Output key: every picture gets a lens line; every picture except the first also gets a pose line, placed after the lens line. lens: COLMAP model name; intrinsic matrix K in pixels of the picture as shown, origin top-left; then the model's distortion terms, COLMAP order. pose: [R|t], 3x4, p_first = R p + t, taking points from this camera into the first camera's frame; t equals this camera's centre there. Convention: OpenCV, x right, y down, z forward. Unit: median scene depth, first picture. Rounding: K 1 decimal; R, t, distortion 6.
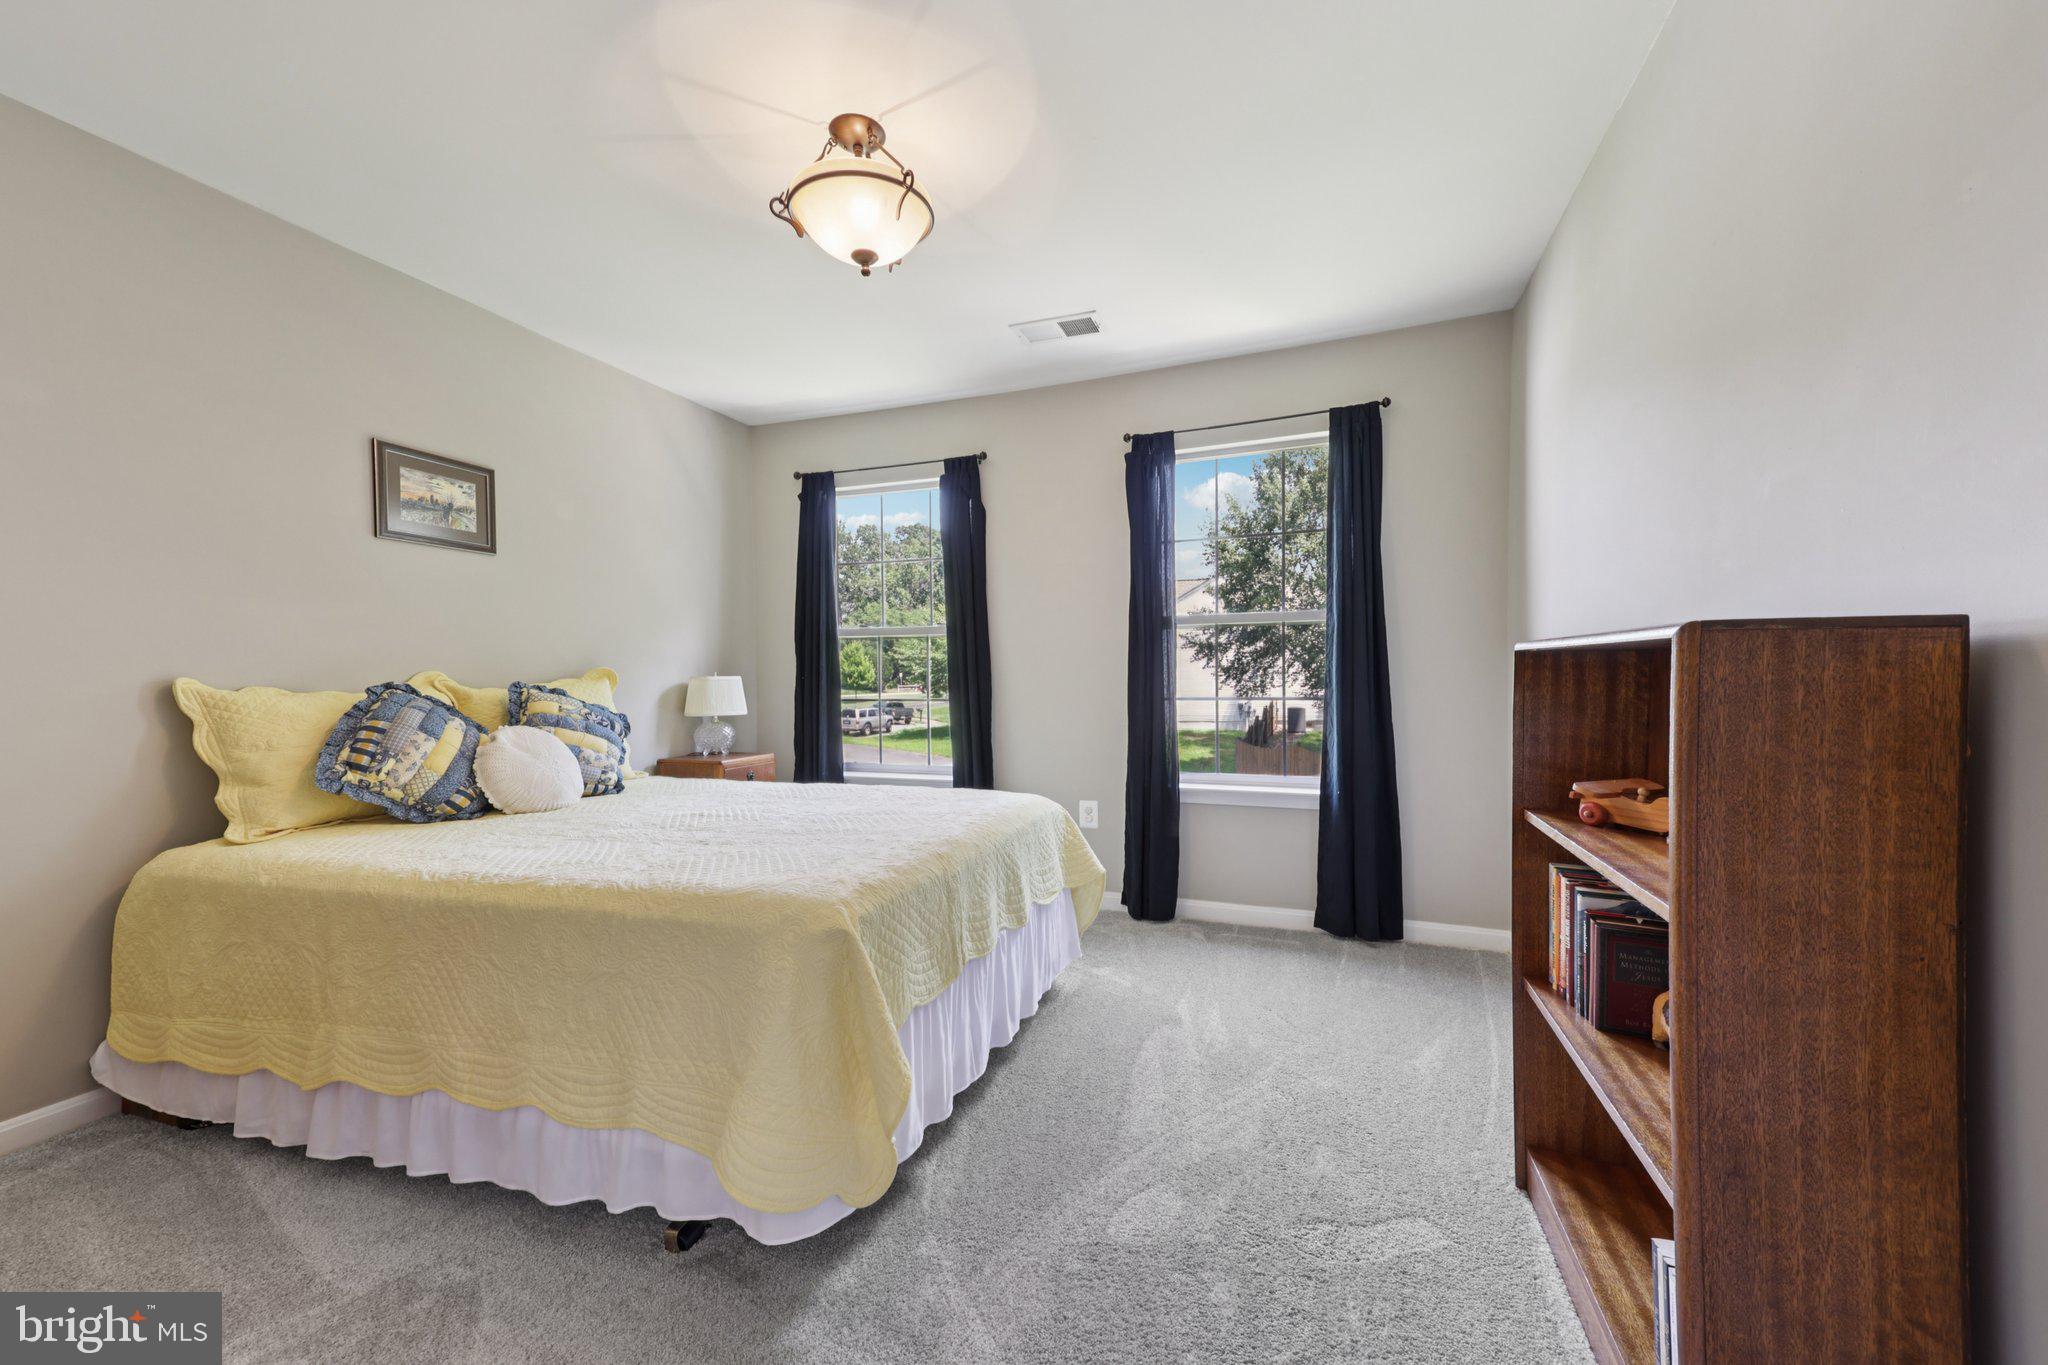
lens RADIAL K [[866.4, 0, 1027.4], [0, 866.4, 665.9], [0, 0, 1]] dist [0.082935, -0.000206]
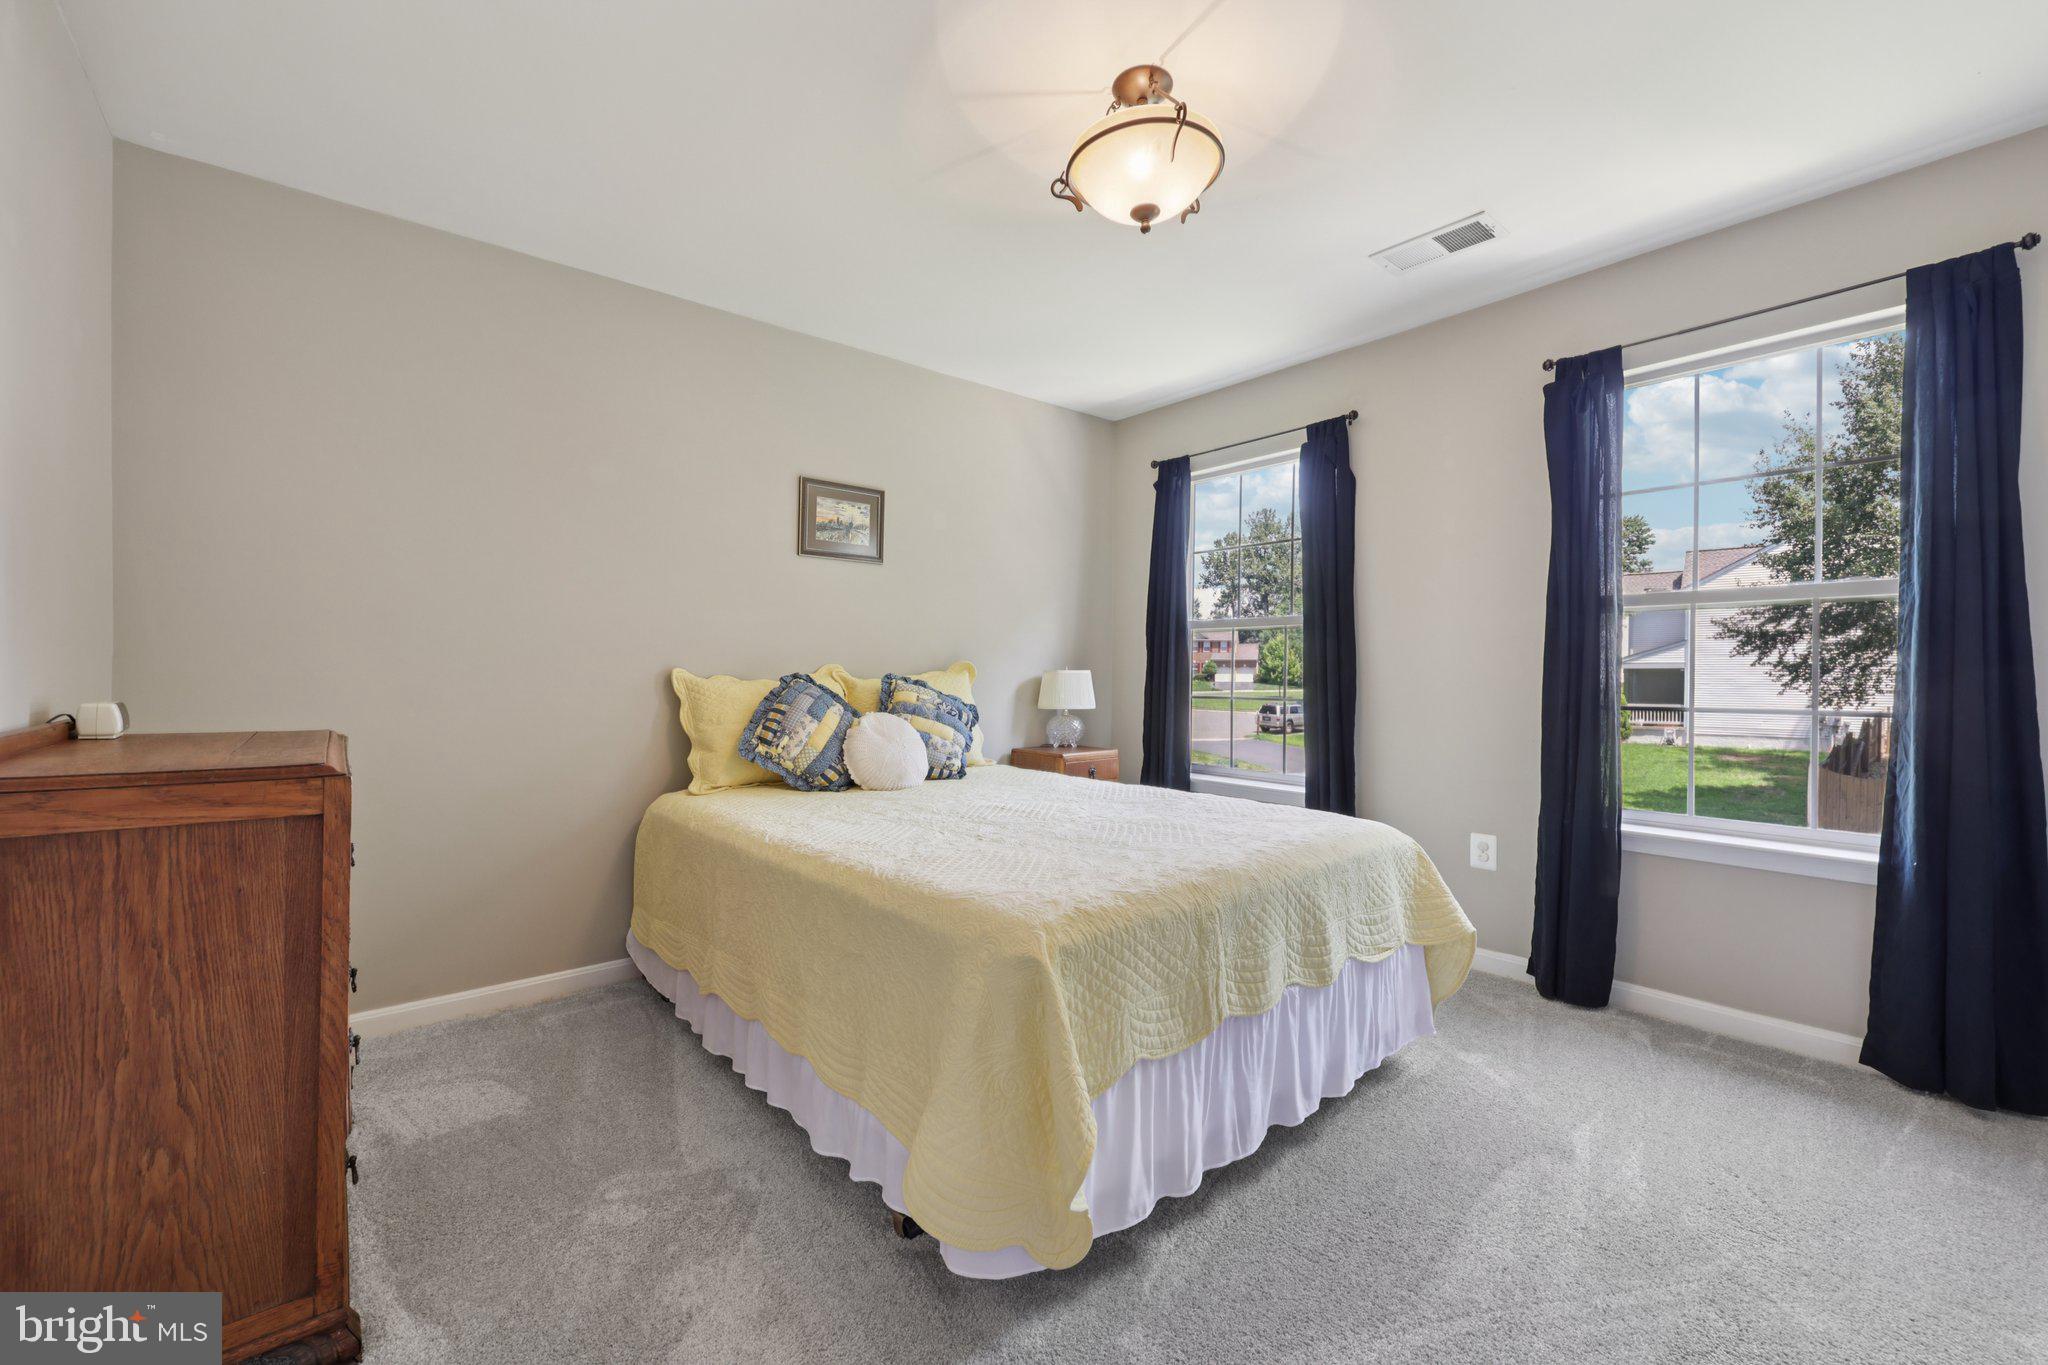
lens RADIAL K [[857.2, 0, 1015.9], [0, 857.2, 657.2], [0, 0, 1]] dist [0.000402, -0.000138]
pose [[0.856605, 0.002447, -0.515967, 0.129703], [-0.003793, 0.999992, -0.001554, -0.002054], [0.515959, 0.003288, 0.856607, 0.143056]]
